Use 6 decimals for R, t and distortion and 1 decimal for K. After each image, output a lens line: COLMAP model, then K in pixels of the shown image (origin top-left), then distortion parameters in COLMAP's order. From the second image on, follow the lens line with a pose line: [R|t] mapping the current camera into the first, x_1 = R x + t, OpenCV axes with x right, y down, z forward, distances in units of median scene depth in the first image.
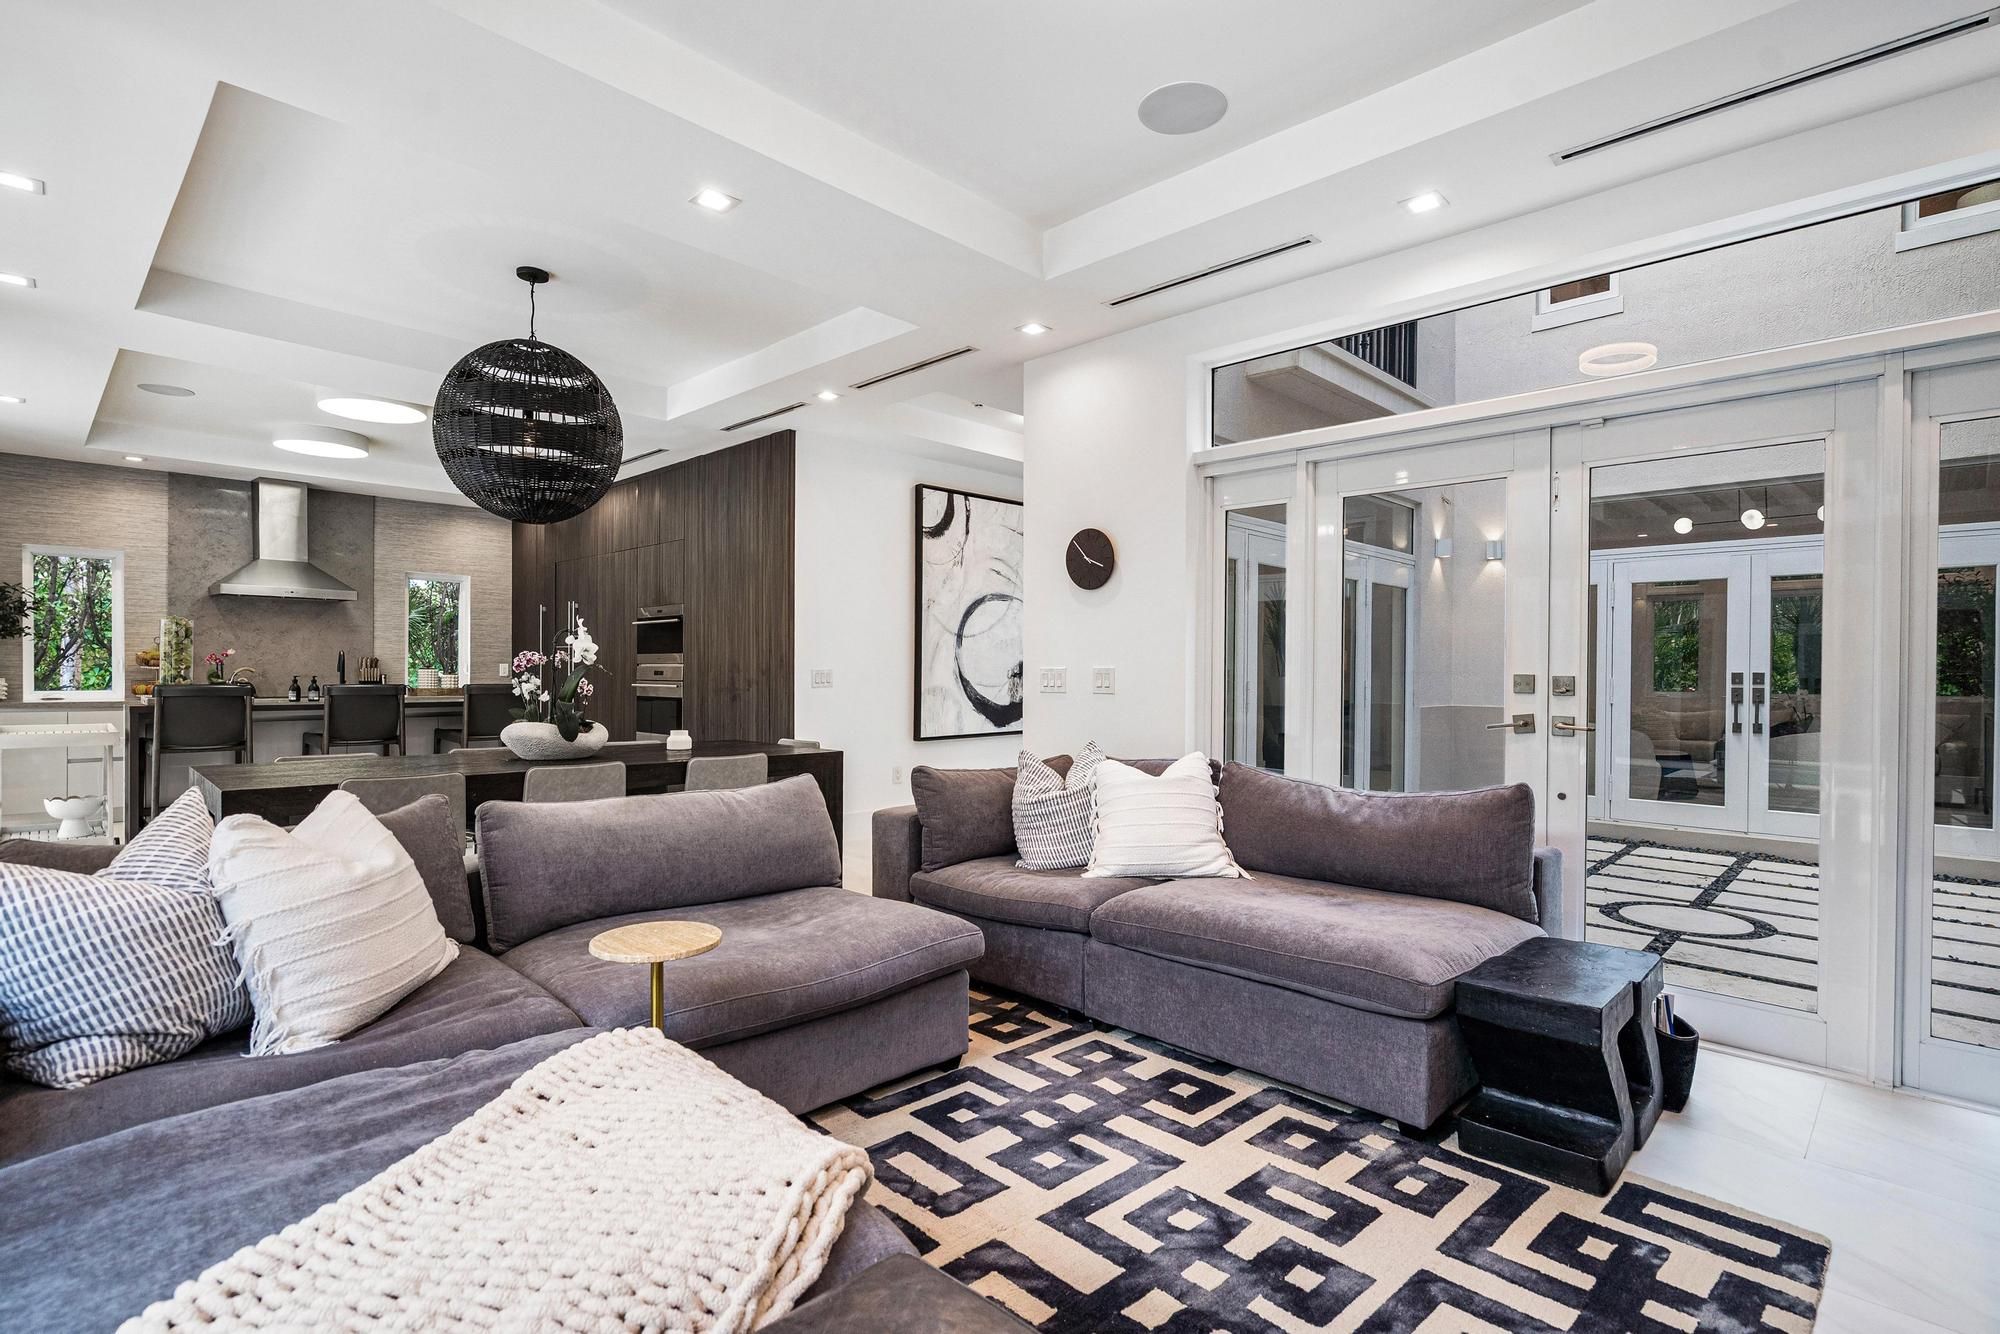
lens RADIAL K [[956.0, 0, 1000.0], [0, 956.0, 667.0], [0, 0, 1]] dist [0.000212, -0.000226]
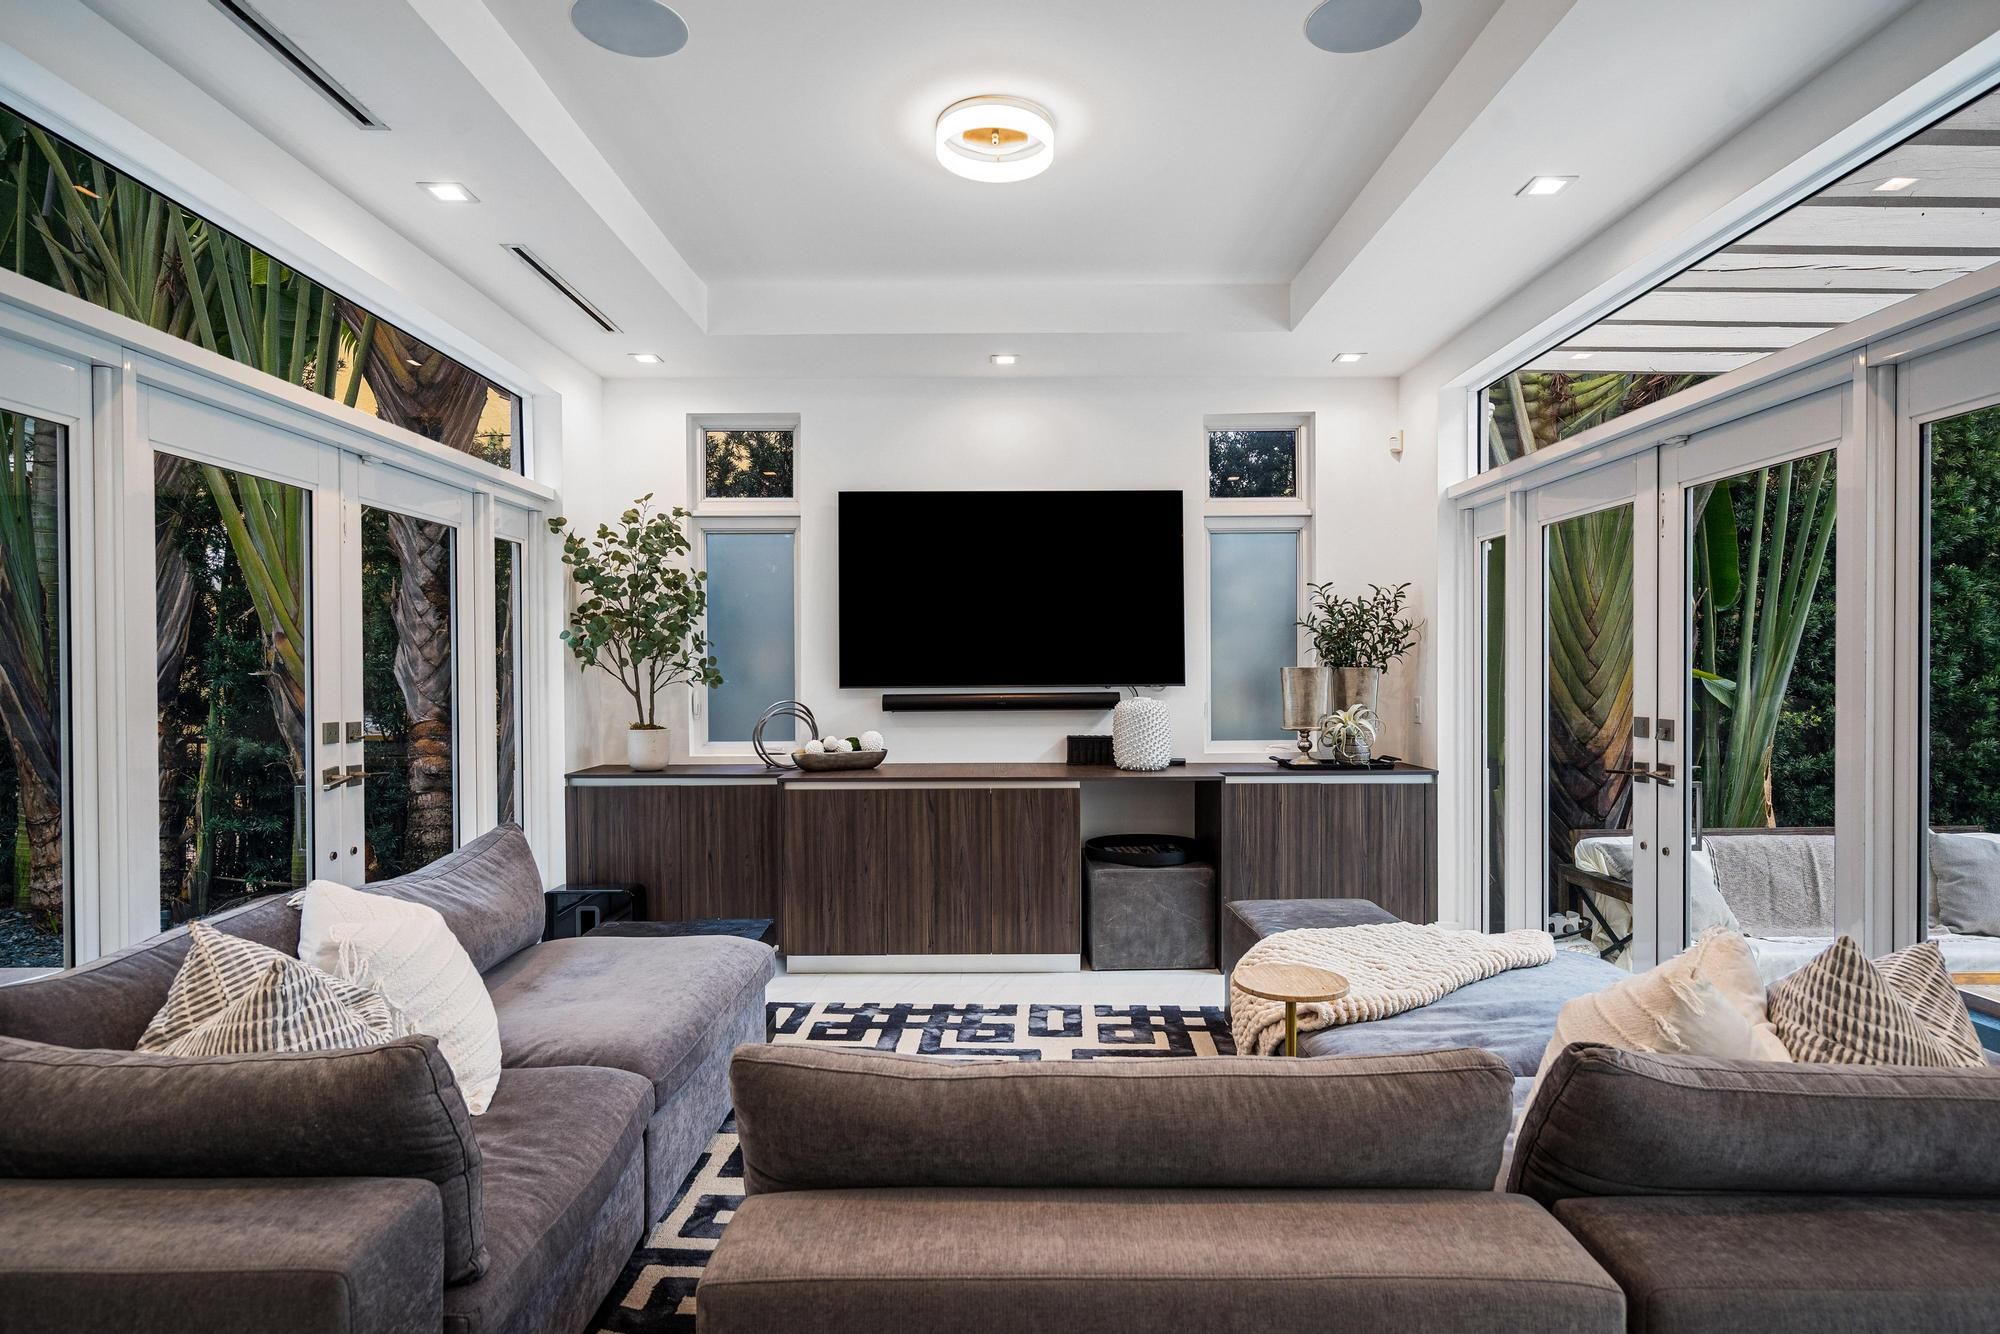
lens RADIAL K [[1119.9, 0, 1000.0], [0, 1119.9, 667.0], [0, 0, 1]] dist [-0.000187, 0.000054]
pose [[-0.698333, -0.001777, 0.715771, -1.038916], [0.001674, 0.999990, 0.004117, -0.075908], [-0.715771, 0.004073, -0.698323, 2.150568]]
